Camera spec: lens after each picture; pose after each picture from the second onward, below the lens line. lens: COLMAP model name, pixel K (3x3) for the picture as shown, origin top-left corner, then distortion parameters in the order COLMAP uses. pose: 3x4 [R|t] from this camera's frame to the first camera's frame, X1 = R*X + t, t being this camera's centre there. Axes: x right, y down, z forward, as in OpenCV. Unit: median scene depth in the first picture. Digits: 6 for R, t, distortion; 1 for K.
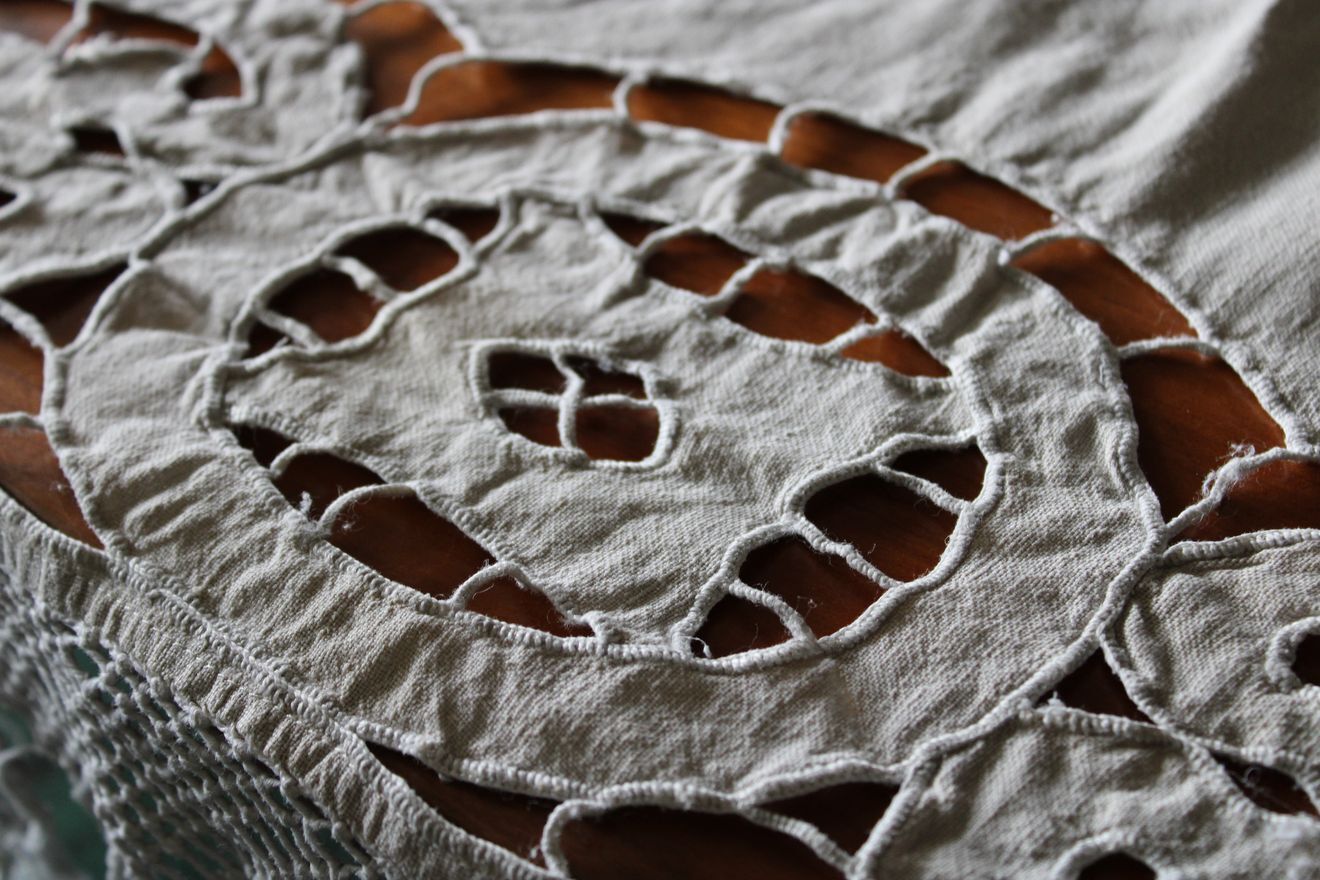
lens RADIAL K [[2434.0, 0, 664.6], [0, 2434.0, 437.2], [0, 0, 1]] dist [0.002749, 0.000000]
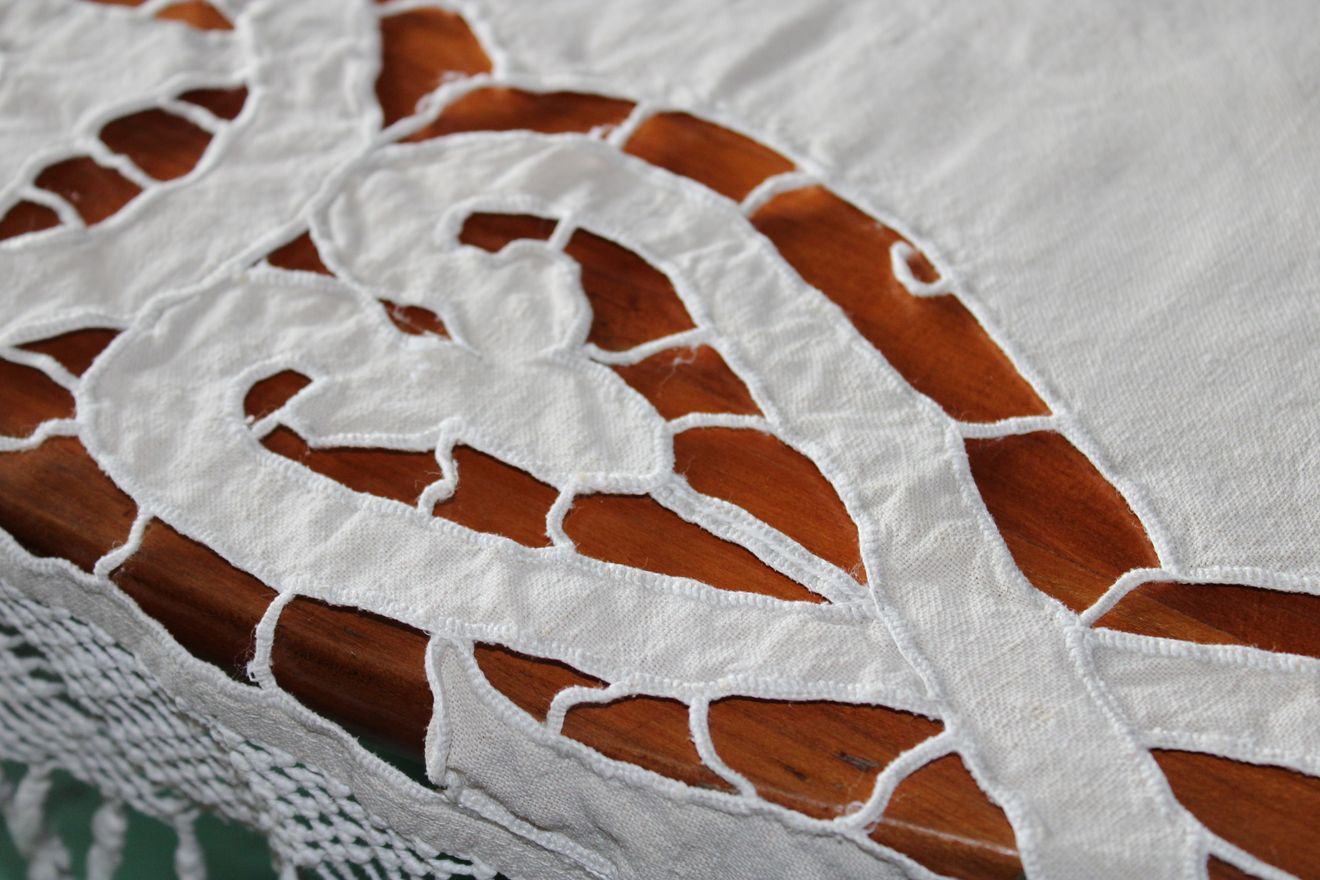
lens RADIAL K [[2434.0, 0, 662.5], [0, 2434.0, 442.1], [0, 0, 1]] dist [0.002749, 0.000000]
pose [[0.997291, -0.033712, 0.065371, 0.272489], [0.029334, 0.997335, 0.066809, 0.117918], [-0.067449, -0.064710, 0.995622, -0.271922]]
